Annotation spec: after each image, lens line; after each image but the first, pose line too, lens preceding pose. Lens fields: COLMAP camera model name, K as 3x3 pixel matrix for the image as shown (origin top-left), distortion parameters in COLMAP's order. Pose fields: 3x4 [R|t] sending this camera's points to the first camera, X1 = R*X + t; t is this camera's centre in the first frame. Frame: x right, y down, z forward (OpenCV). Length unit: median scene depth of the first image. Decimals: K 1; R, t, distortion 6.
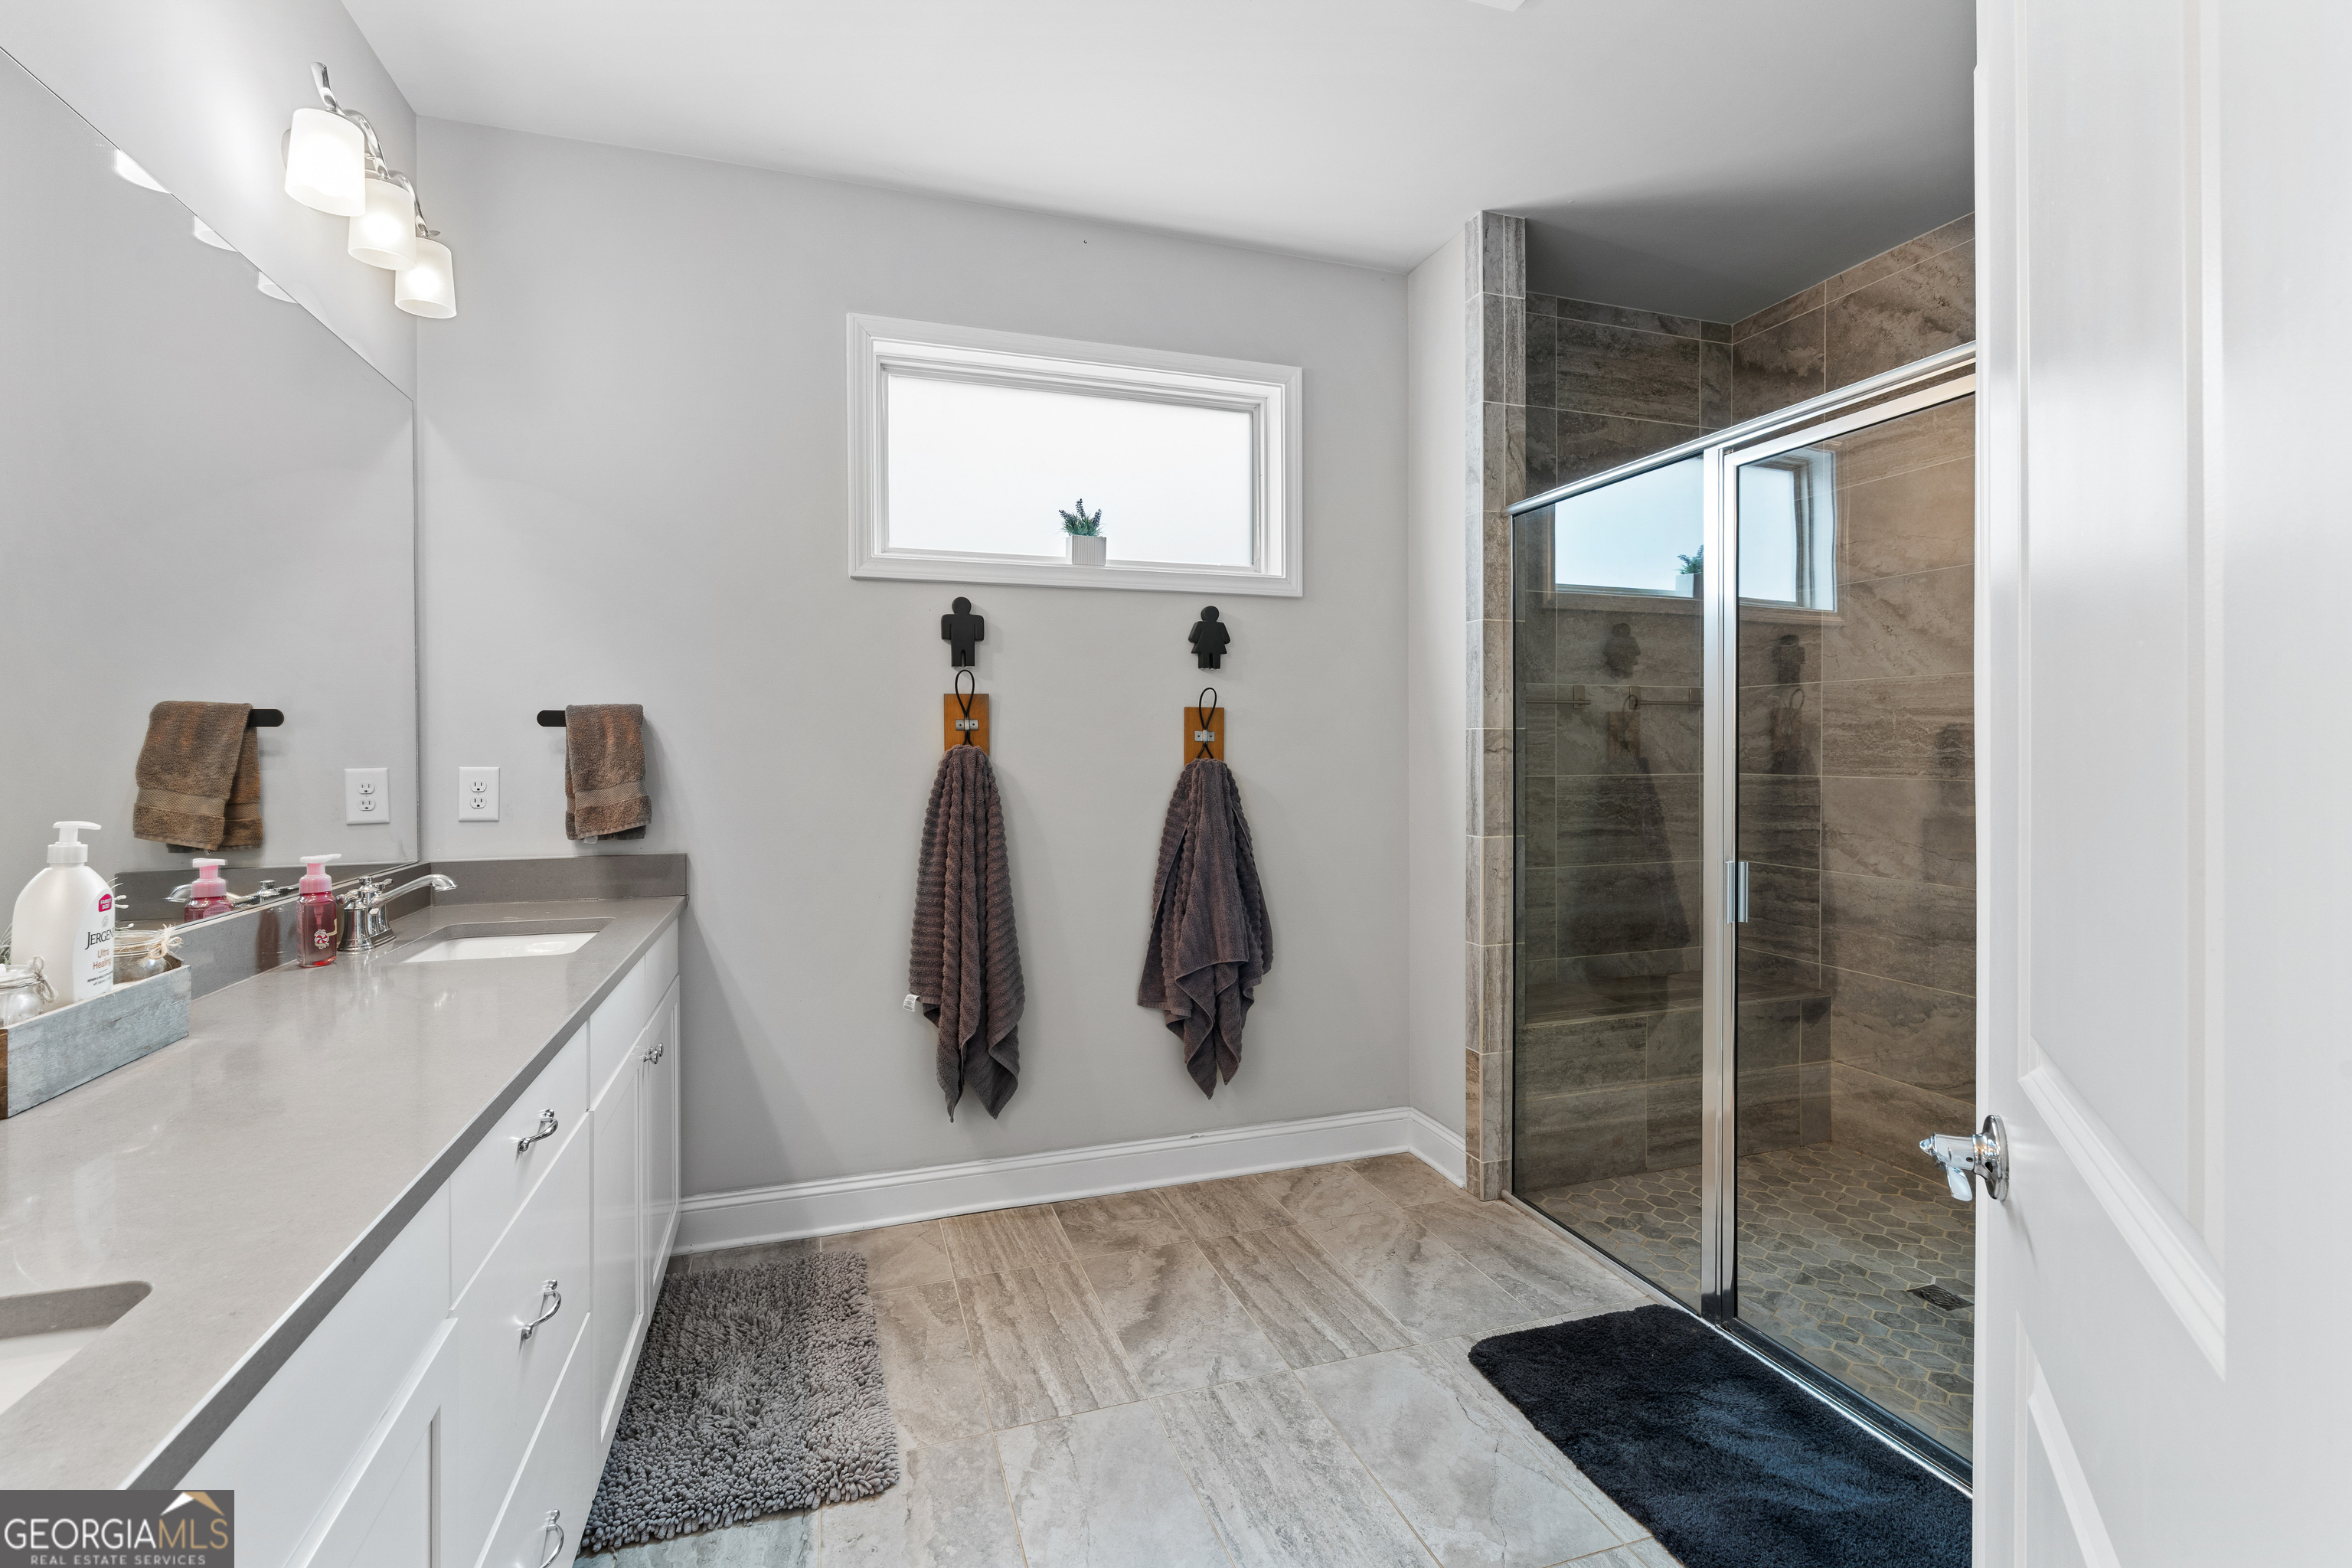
lens RADIAL K [[1071.1, 0, 1172.7], [0, 1071.1, 768.4], [0, 0, 1]] dist [-0.015302, 0.005244]
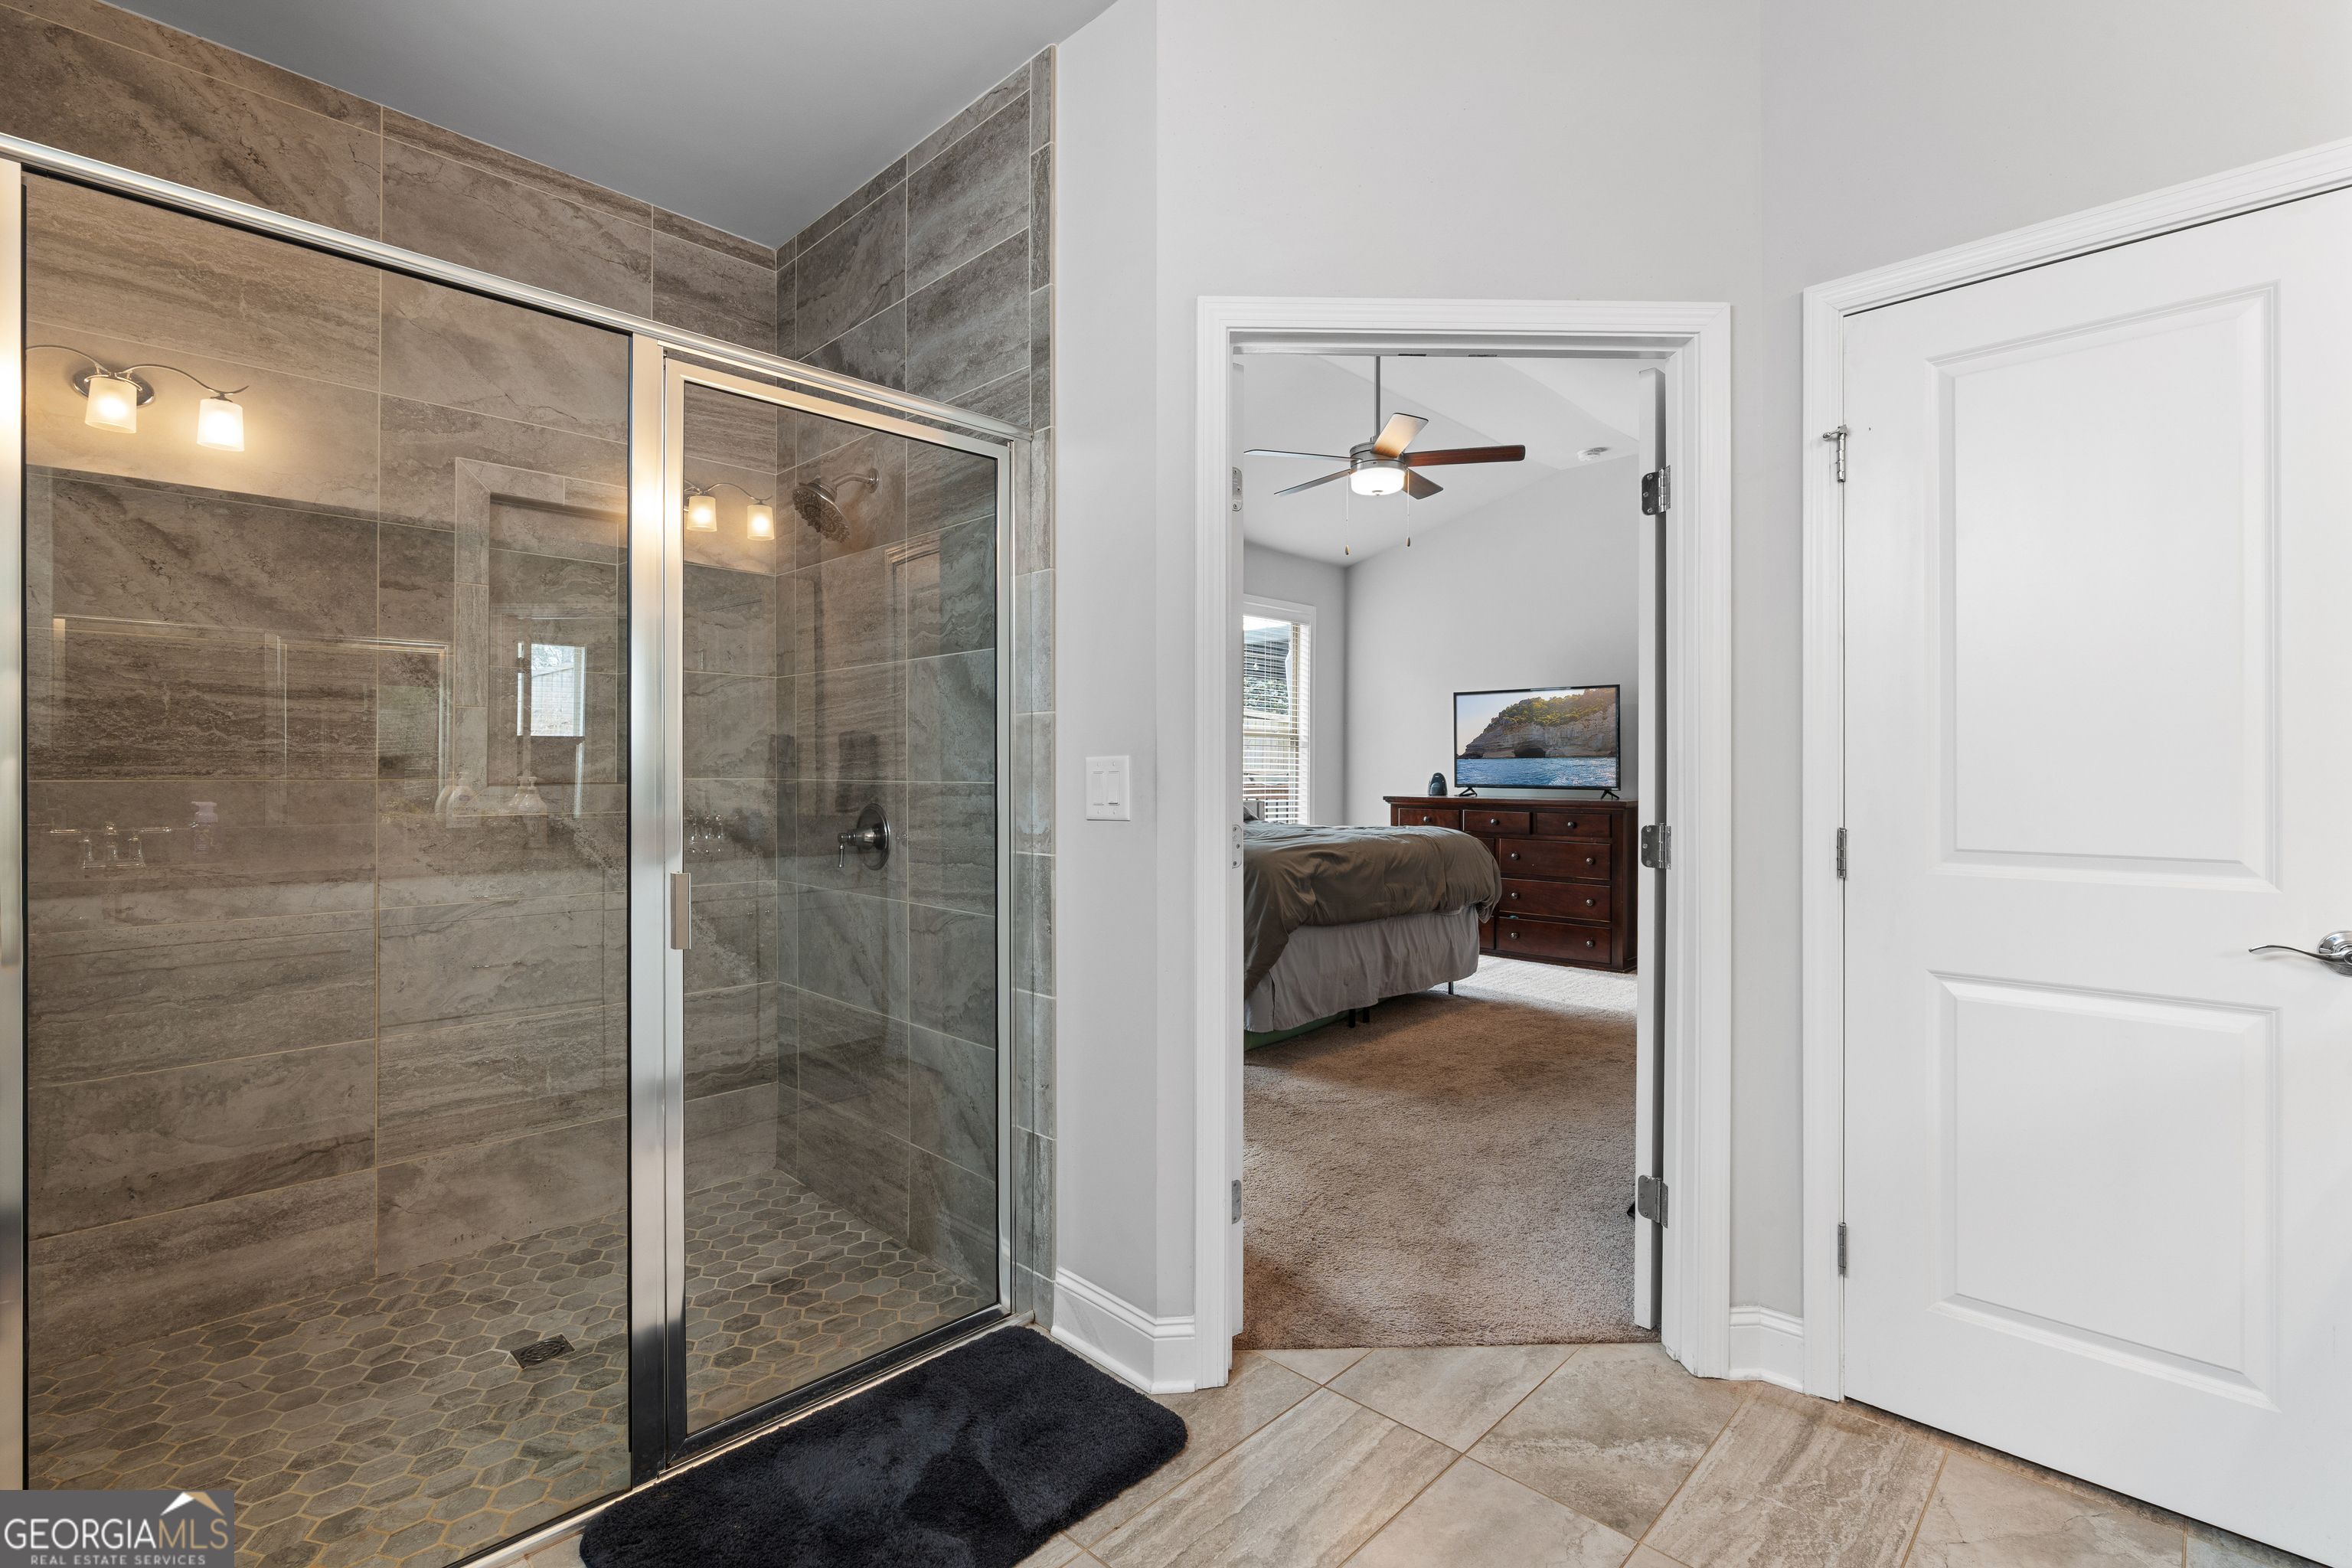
lens RADIAL K [[1071.1, 0, 1187.4], [0, 1071.1, 774.3], [0, 0, 1]] dist [-0.015302, 0.005244]
pose [[-0.466822, -0.002571, 0.884348, -0.283963], [0.013833, 0.999852, 0.010209, 0.008258], [-0.884243, 0.016999, -0.466717, 0.818806]]
